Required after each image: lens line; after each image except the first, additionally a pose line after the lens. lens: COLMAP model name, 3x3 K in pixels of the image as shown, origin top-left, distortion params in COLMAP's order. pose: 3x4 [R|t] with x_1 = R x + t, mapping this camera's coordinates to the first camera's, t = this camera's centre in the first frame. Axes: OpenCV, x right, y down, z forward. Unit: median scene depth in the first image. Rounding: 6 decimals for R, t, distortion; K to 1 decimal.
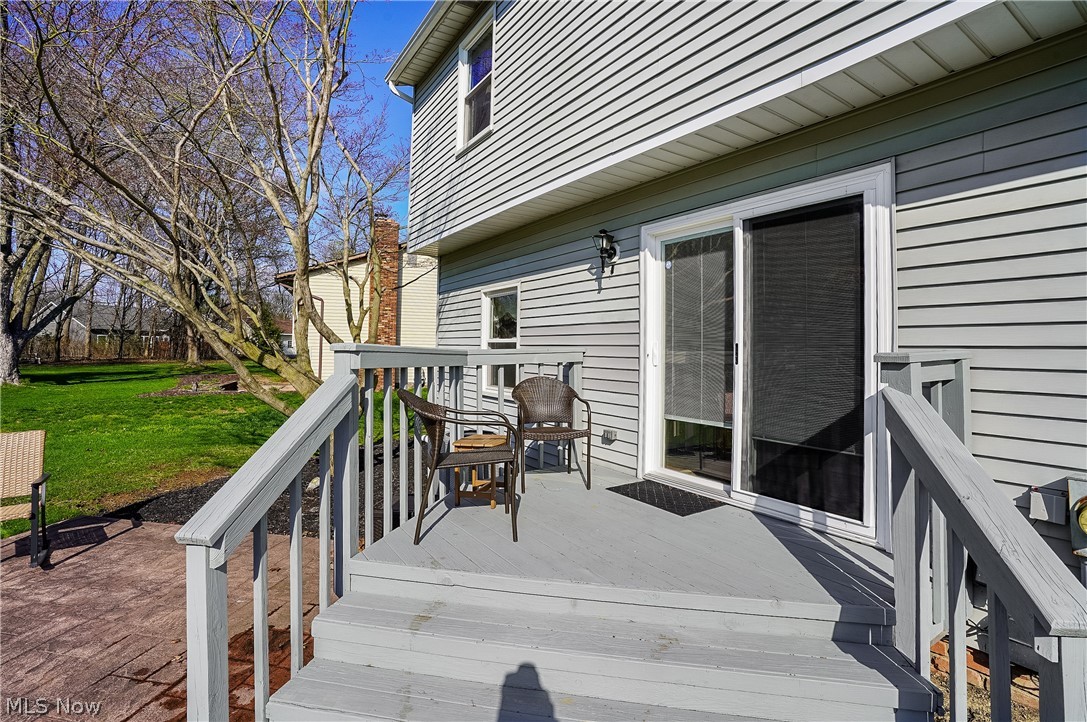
lens RADIAL K [[505.4, 0, 550.7], [0, 505.4, 332.3], [0, 0, 1]] dist [-0.051049, 0.015189]
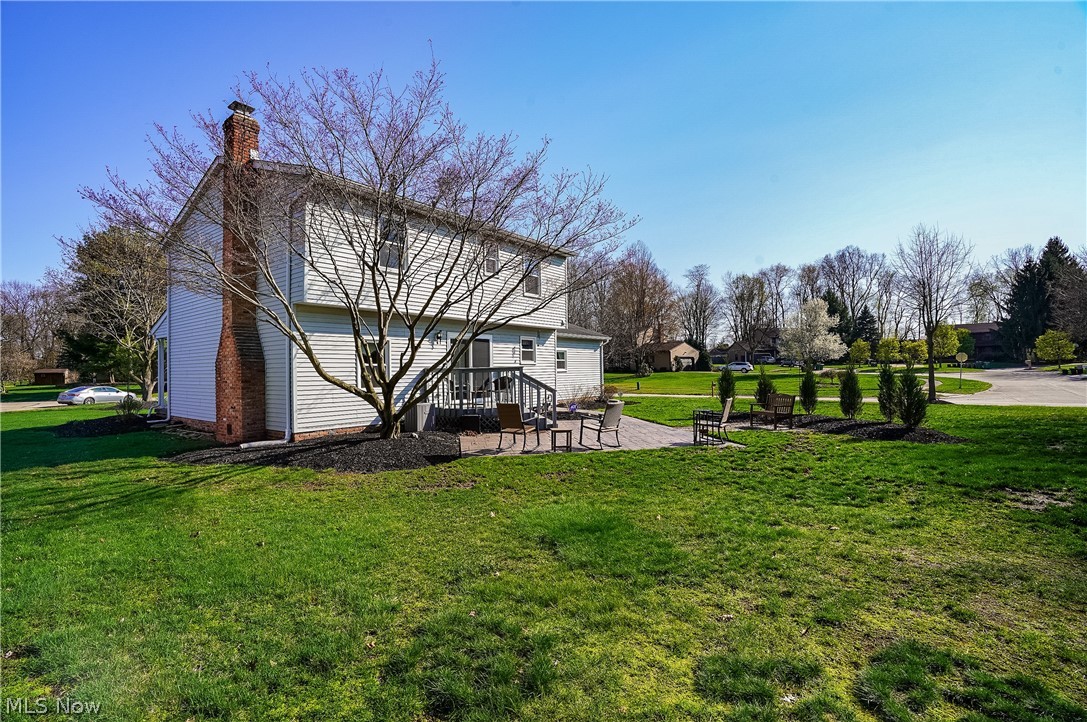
lens RADIAL K [[505.4, 0, 547.9], [0, 505.4, 349.3], [0, 0, 1]] dist [-0.051049, 0.015189]
pose [[-0.333194, 0.032218, 0.942308, -3.081322], [-0.015944, 0.999081, -0.039797, 0.030046], [-0.942723, -0.028284, -0.332374, 1.409382]]
